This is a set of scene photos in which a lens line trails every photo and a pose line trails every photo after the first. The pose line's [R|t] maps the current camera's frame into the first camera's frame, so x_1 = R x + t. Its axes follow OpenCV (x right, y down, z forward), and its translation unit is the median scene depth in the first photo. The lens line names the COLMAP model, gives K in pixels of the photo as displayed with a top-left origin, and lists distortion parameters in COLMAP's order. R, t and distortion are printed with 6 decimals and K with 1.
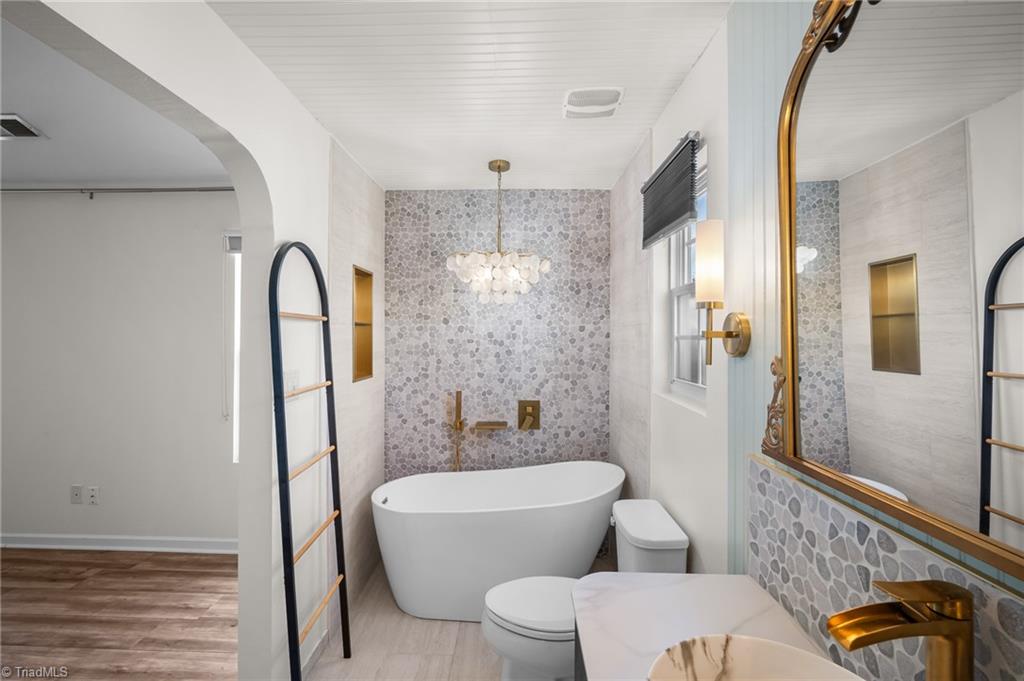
lens RADIAL K [[463.5, 0, 504.5], [0, 463.5, 329.6], [0, 0, 1]] dist [-0.012460, 0.004402]
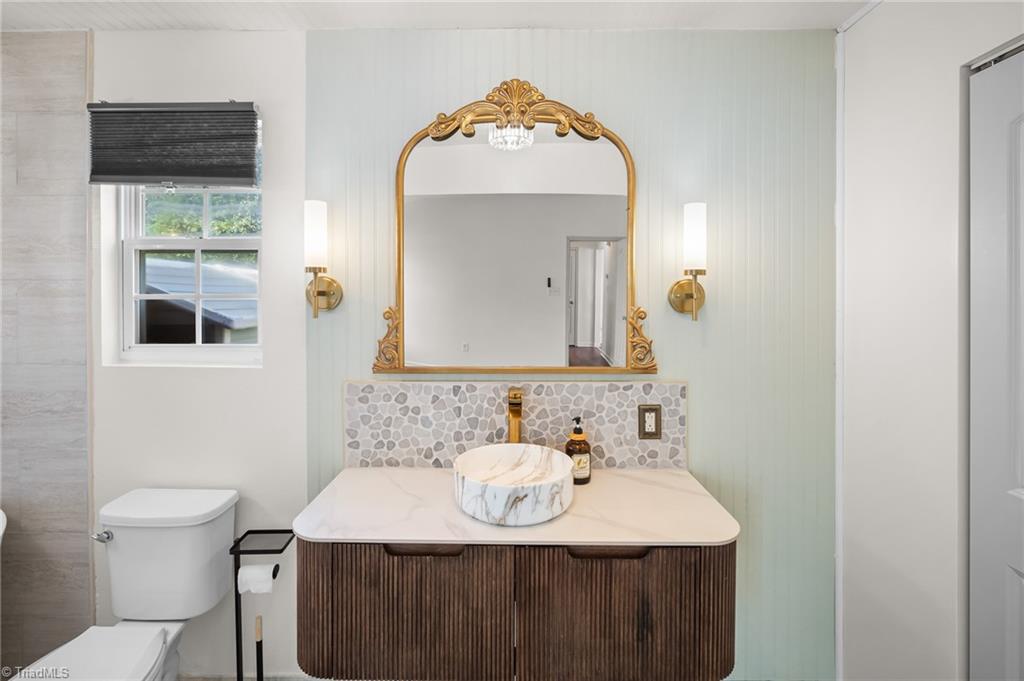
lens RADIAL K [[463.5, 0, 511.6], [0, 463.5, 289.2], [0, 0, 1]] dist [-0.012460, 0.004402]
pose [[-0.014753, -0.015240, 0.999775, -0.336860], [-0.007932, 0.999854, 0.015124, -0.010116], [-0.999860, -0.007708, -0.014872, 0.211265]]
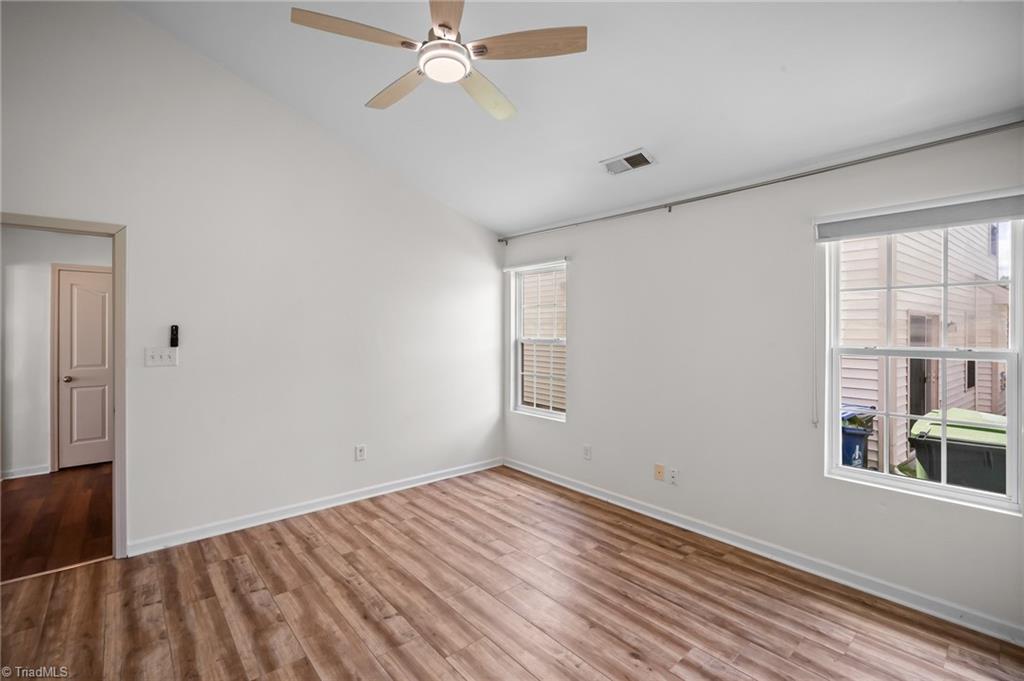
lens RADIAL K [[463.5, 0, 500.9], [0, 463.5, 328.3], [0, 0, 1]] dist [-0.012460, 0.004402]
pose [[0.666731, -0.004283, -0.745286, -0.348110], [0.006980, 0.999976, 0.000497, -0.003672], [0.745265, -0.005534, 0.666745, -0.063212]]
